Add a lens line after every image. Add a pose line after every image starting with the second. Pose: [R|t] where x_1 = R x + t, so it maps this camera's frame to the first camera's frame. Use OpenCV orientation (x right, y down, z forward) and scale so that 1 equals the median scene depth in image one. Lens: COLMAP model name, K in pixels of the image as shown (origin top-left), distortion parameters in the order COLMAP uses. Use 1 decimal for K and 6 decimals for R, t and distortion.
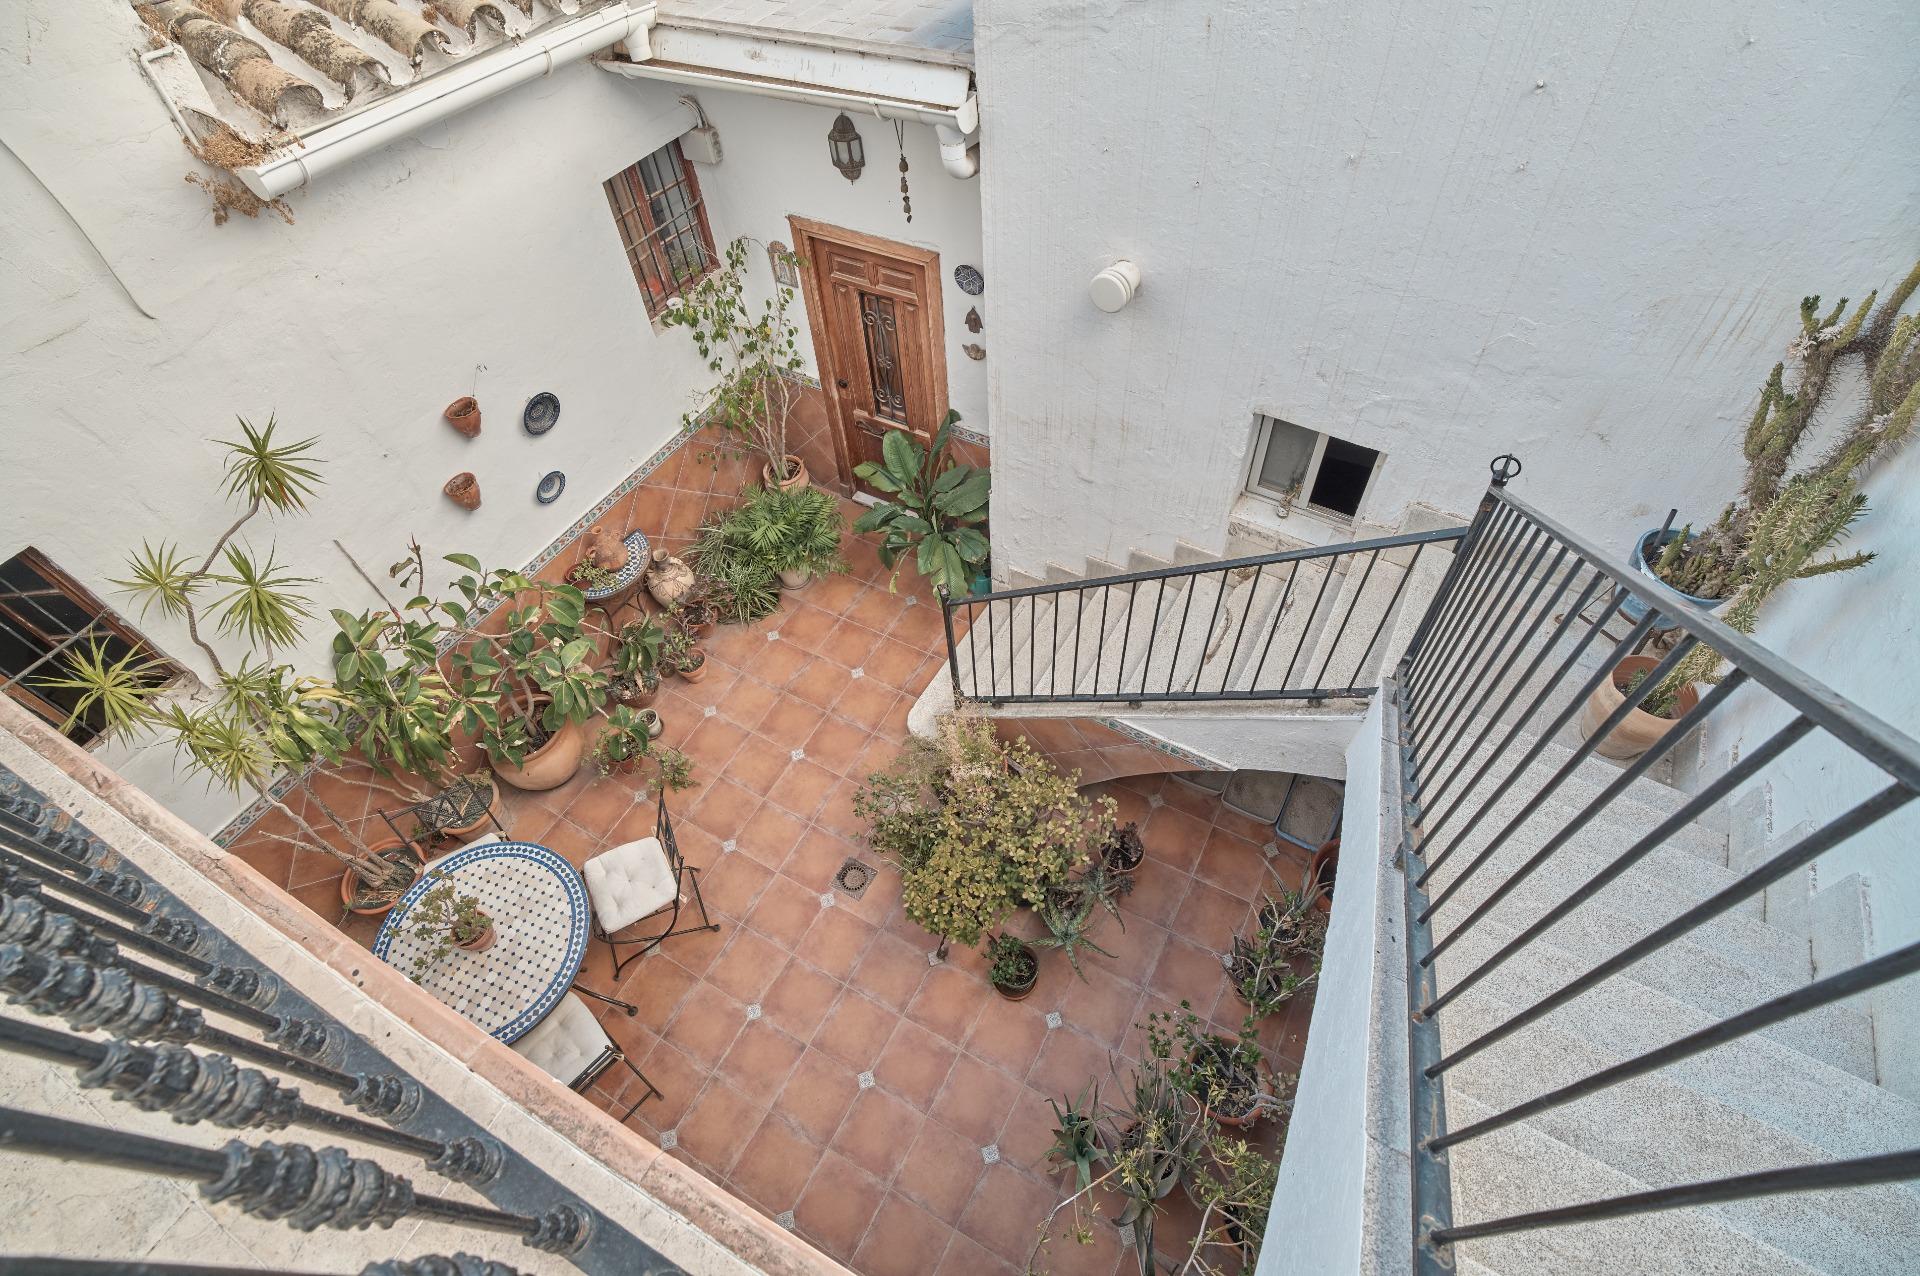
lens RADIAL K [[894.9, 0, 958.7], [0, 894.9, 616.2], [0, 0, 1]] dist [-0.075076, 0.021716]
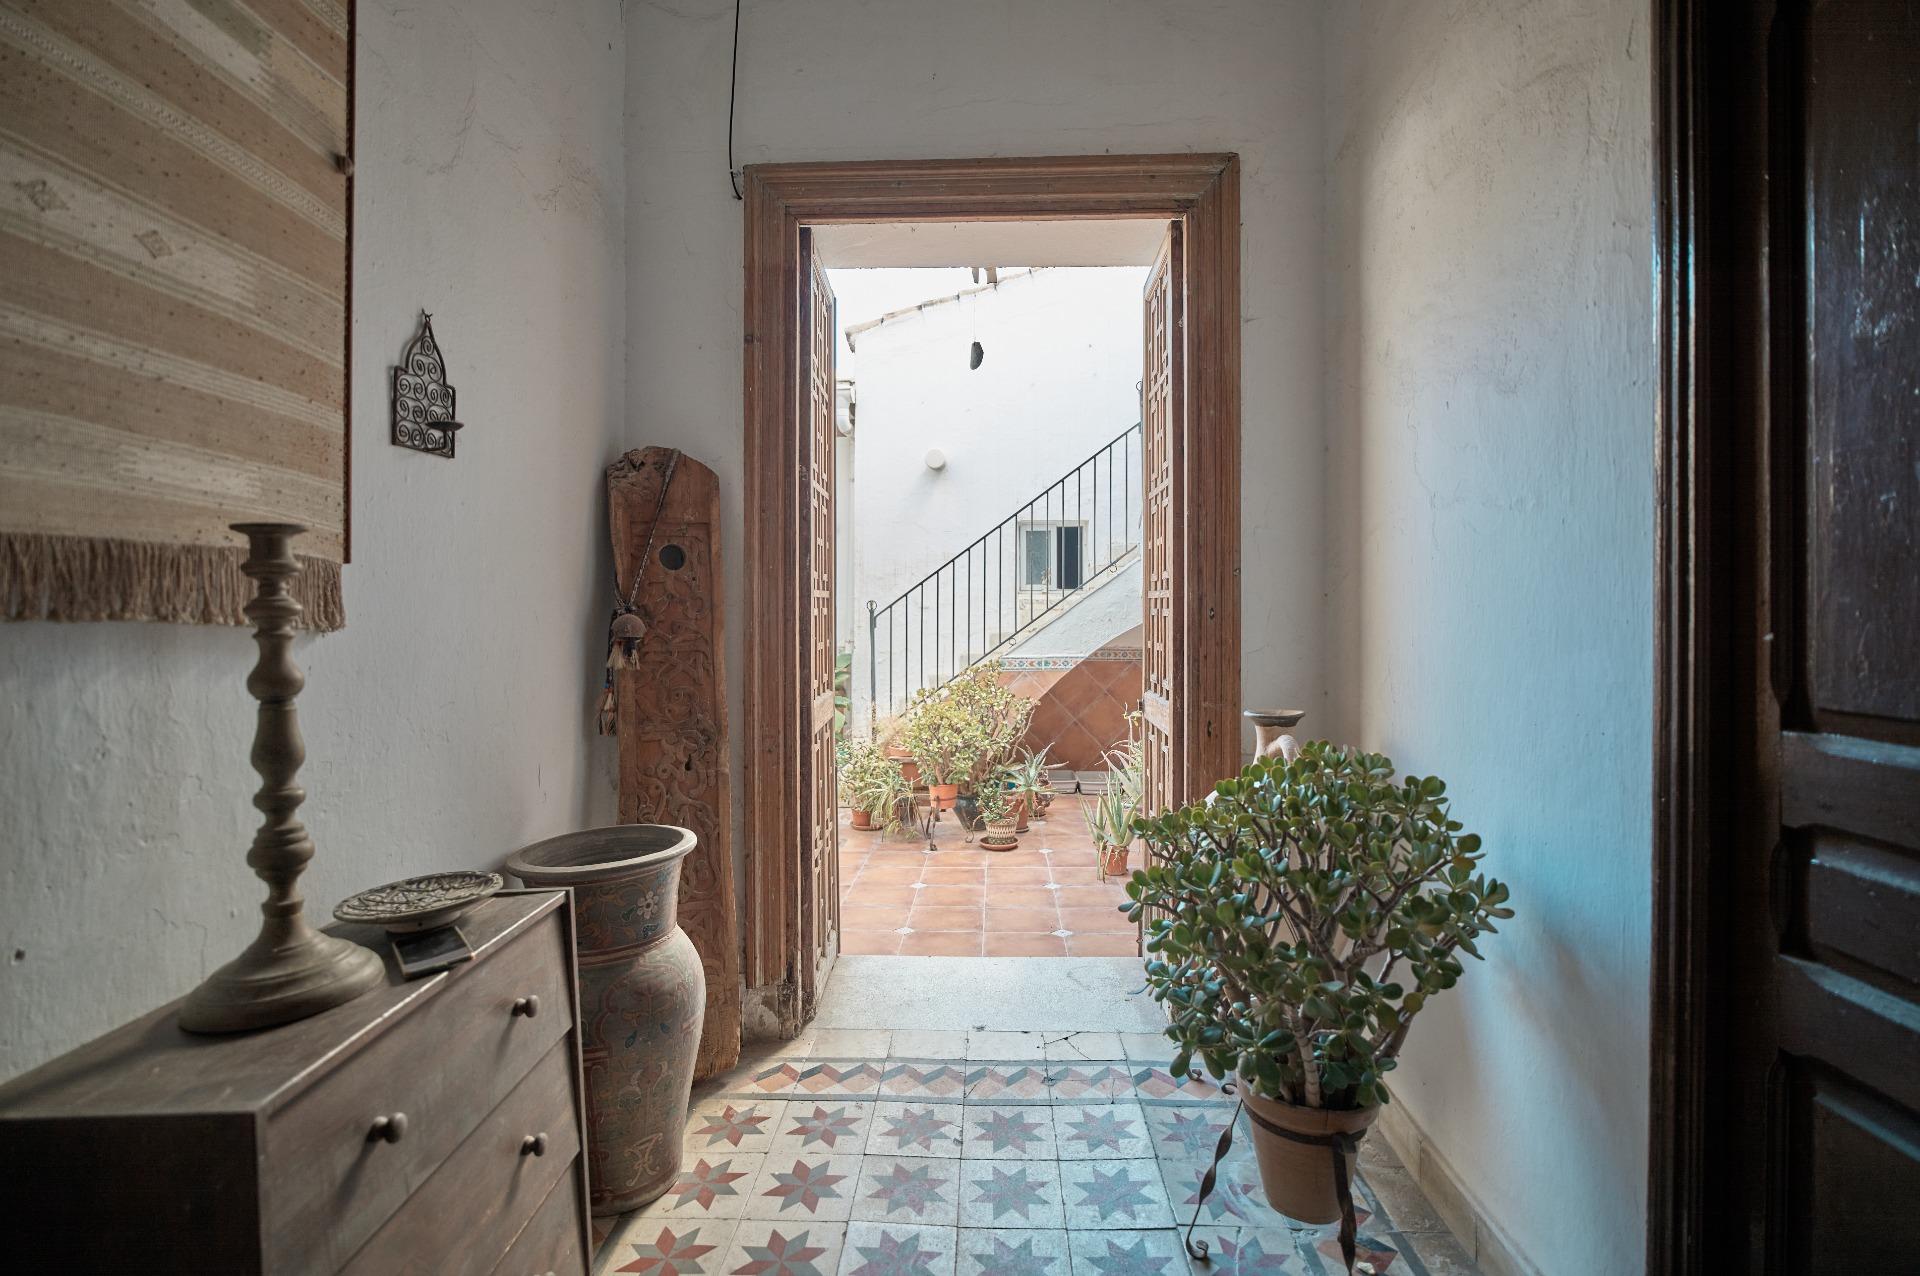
lens RADIAL K [[894.9, 0, 958.7], [0, 894.9, 616.2], [0, 0, 1]] dist [-0.075076, 0.021716]
pose [[0.892870, 0.049857, 0.447545, -0.476491], [0.316138, 0.638360, -0.701821, 0.930667], [-0.320685, 0.768122, 0.554211, 0.127063]]
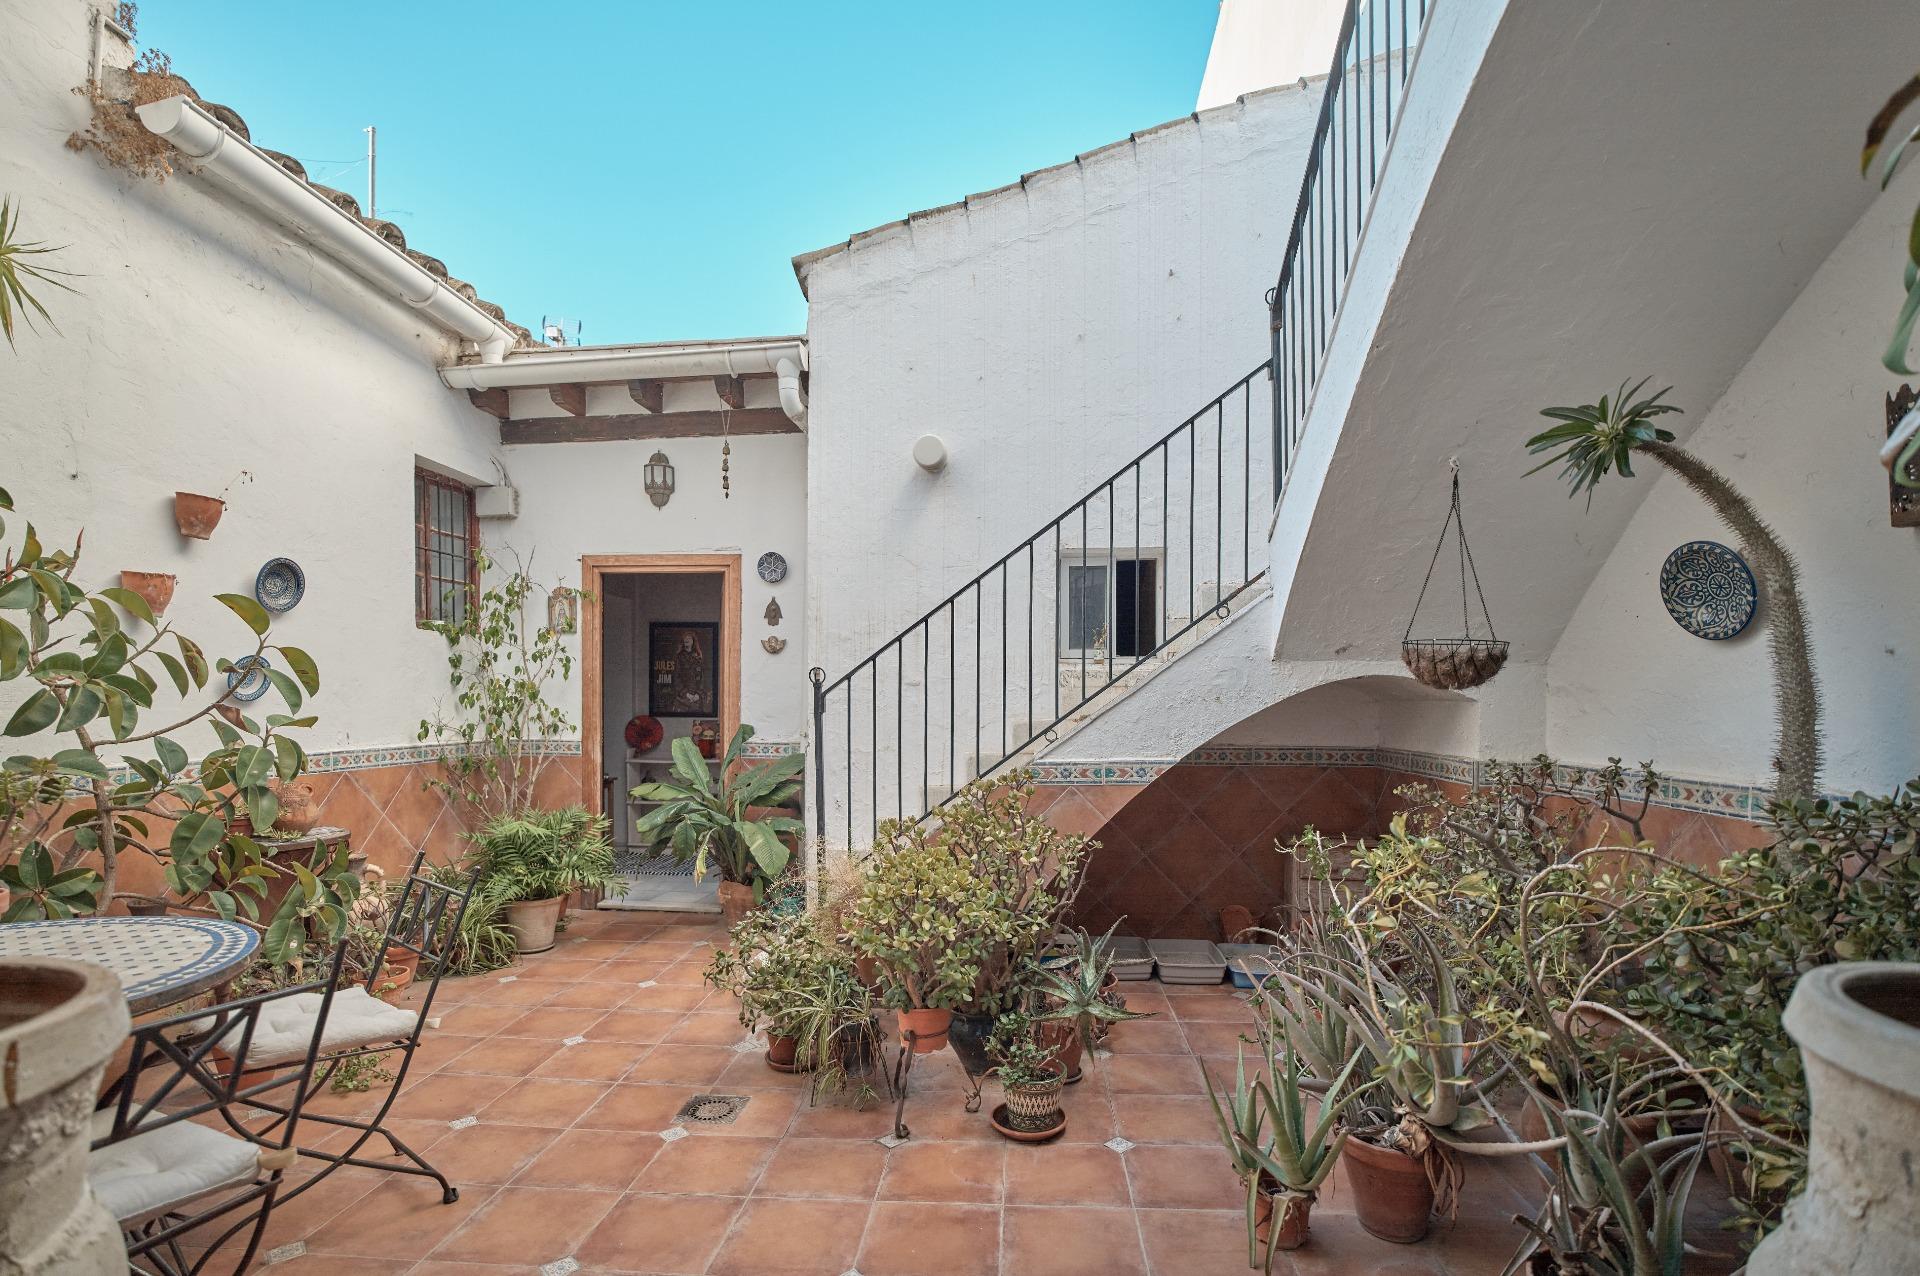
lens RADIAL K [[885.6, 0, 958.4], [0, 885.6, 711.8], [0, 0, 1]] dist [-0.015906, 0.000157]
pose [[0.906730, 0.050630, 0.418660, -0.227383], [0.292728, 0.639063, -0.711273, 0.588190], [-0.303562, 0.767486, 0.564637, 0.415217]]
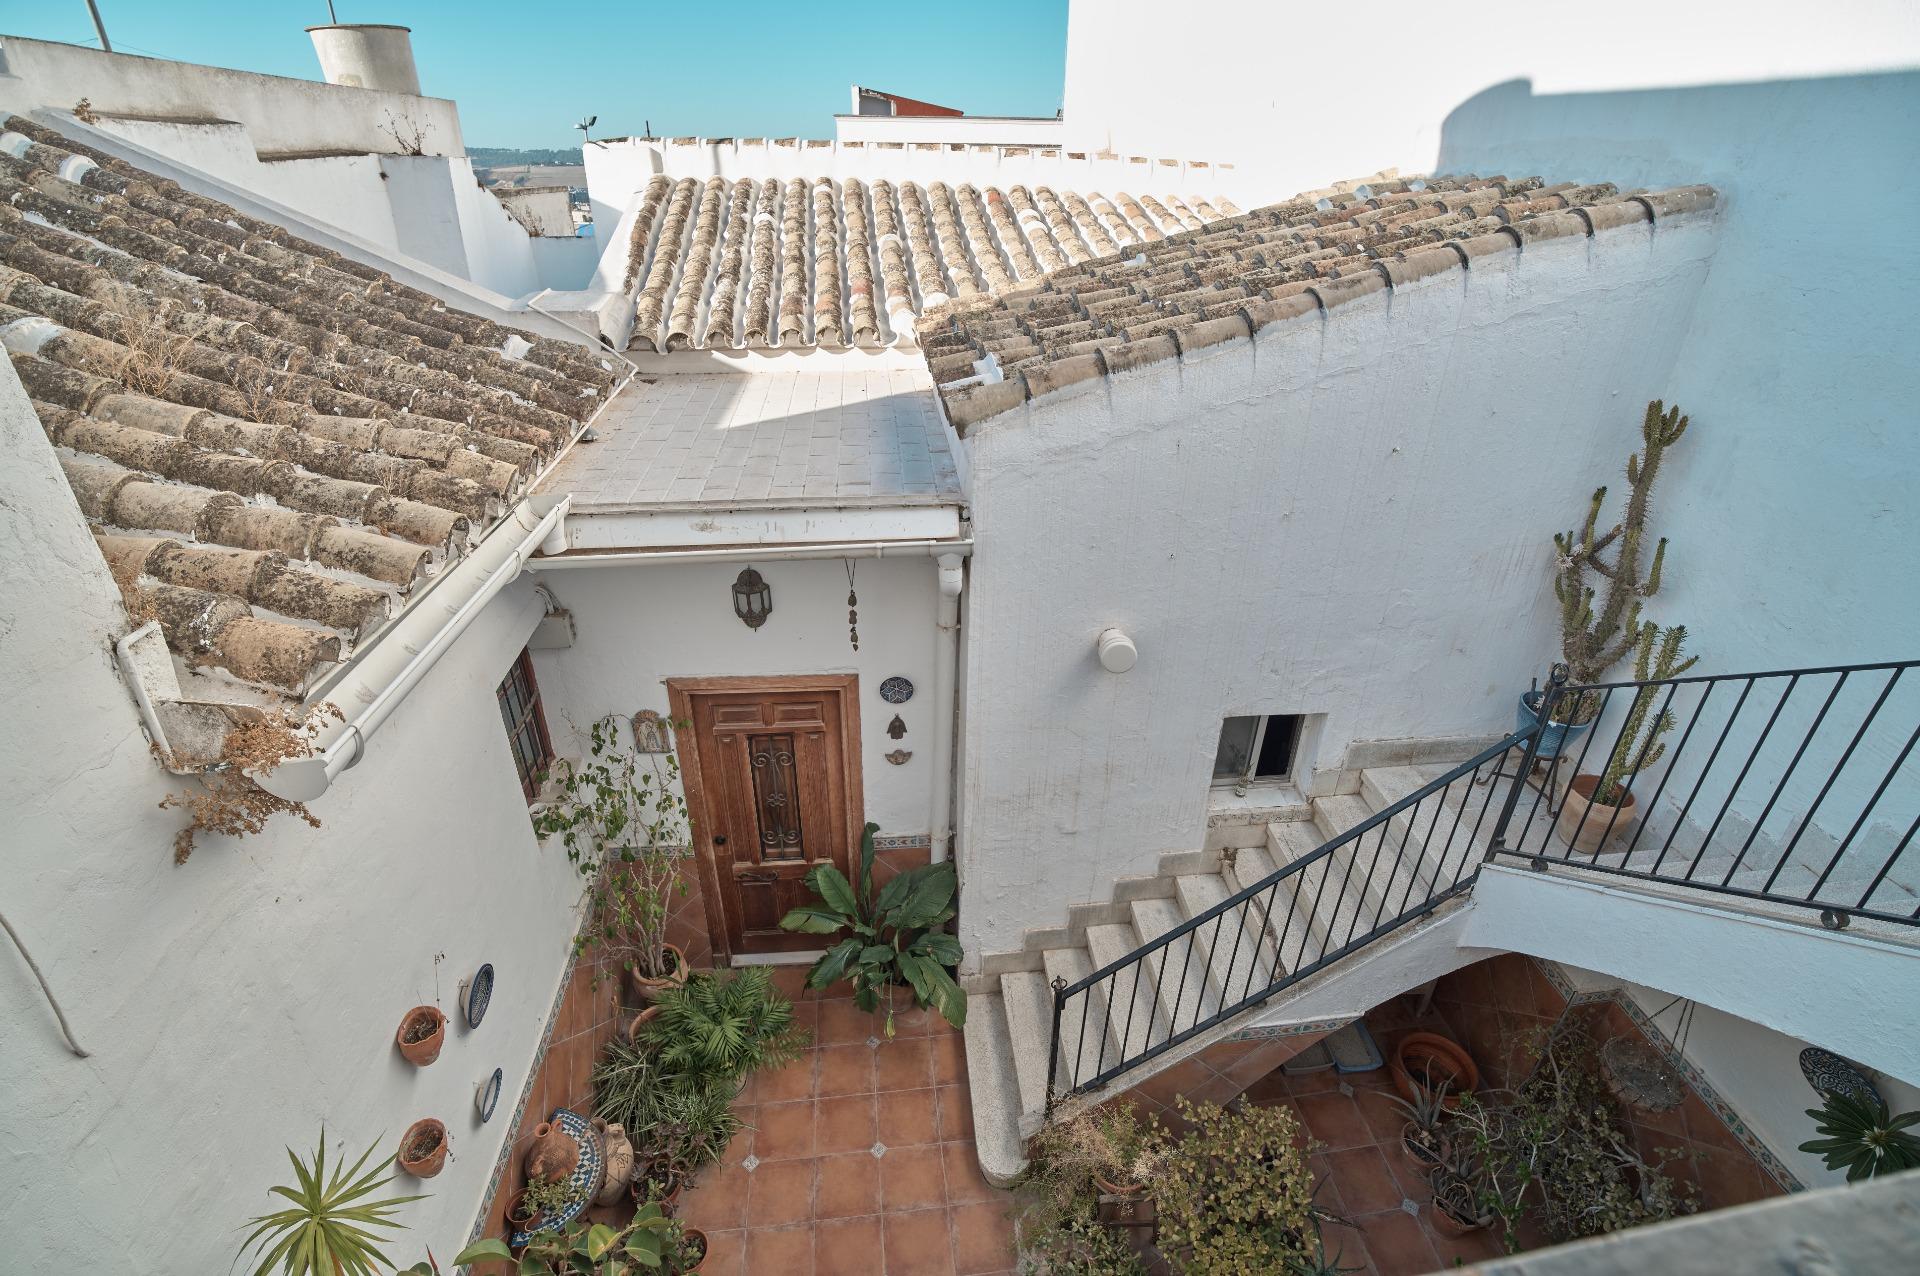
lens RADIAL K [[894.9, 0, 958.7], [0, 894.9, 616.2], [0, 0, 1]] dist [-0.075076, 0.021716]
pose [[0.805283, -0.213361, 0.553169, -0.466196], [0.419615, 0.864238, -0.277518, -0.131461], [-0.418858, 0.455599, 0.785485, 0.114061]]
